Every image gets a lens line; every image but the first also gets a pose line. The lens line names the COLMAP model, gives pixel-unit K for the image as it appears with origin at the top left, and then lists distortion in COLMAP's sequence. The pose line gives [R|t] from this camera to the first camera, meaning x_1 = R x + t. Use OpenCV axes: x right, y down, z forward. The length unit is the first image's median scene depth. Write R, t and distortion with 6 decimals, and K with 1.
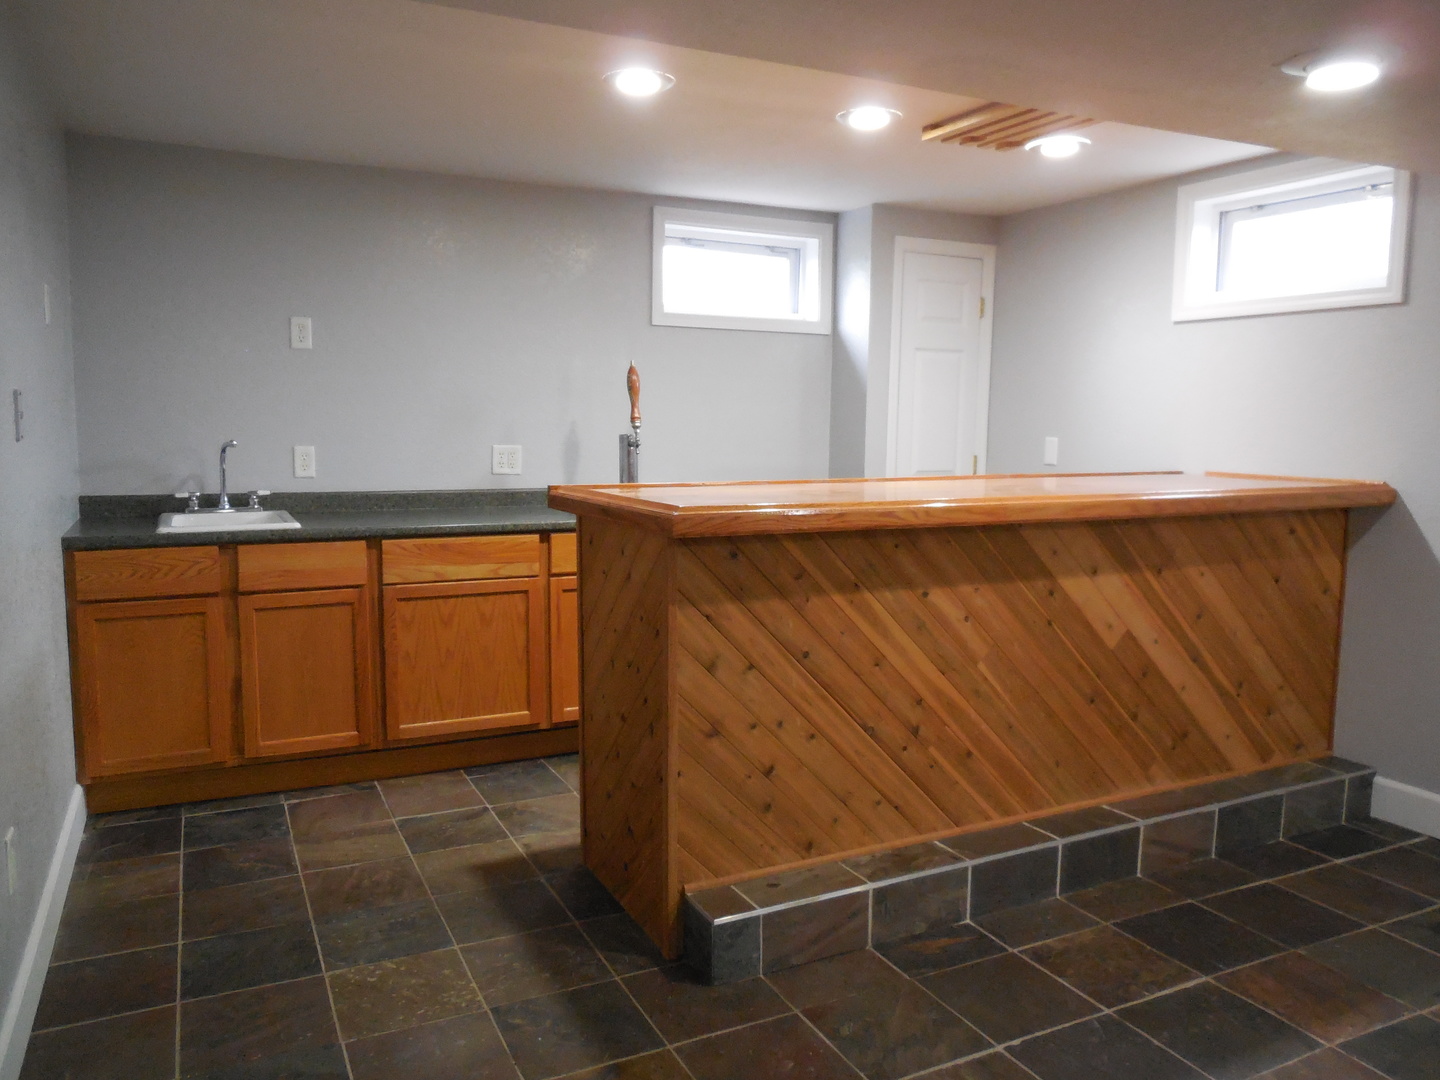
lens RADIAL K [[1079.6, 0, 717.9], [0, 1079.6, 540.4], [0, 0, 1]] dist [-0.010802, -0.001624]
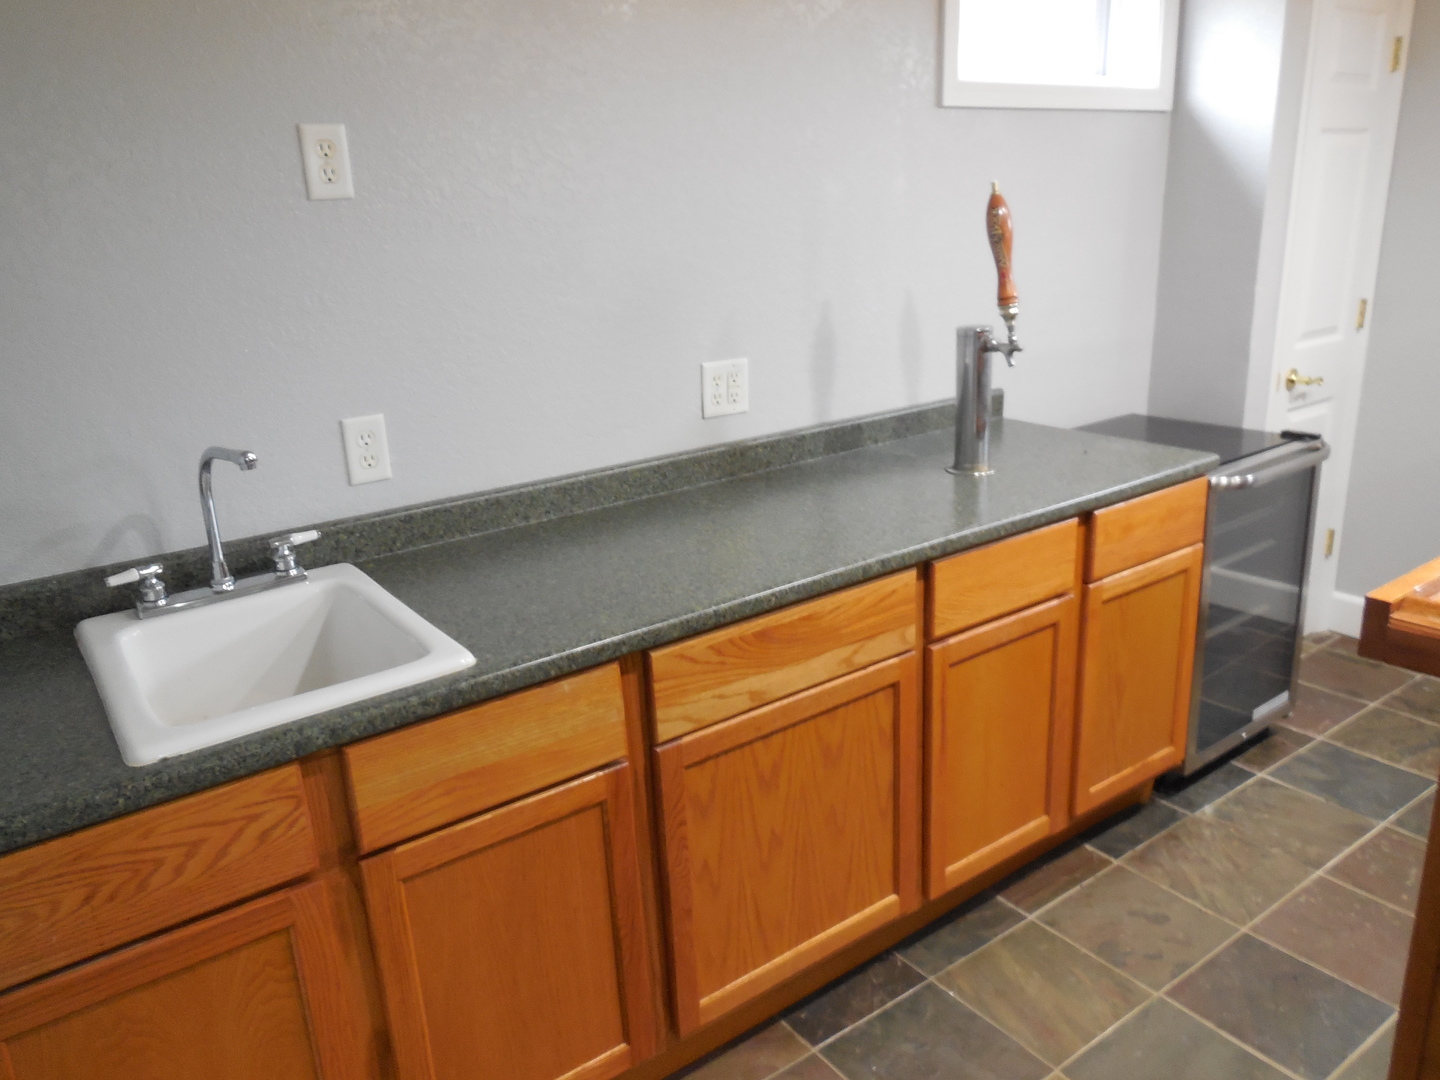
lens RADIAL K [[1079.6, 0, 723.6], [0, 1079.6, 538.4], [0, 0, 1]] dist [-0.010802, -0.001624]
pose [[0.984782, -0.104002, 0.139241, -0.322397], [0.076813, 0.979145, 0.188081, -0.118841], [-0.155898, -0.174523, 0.972233, 0.553118]]
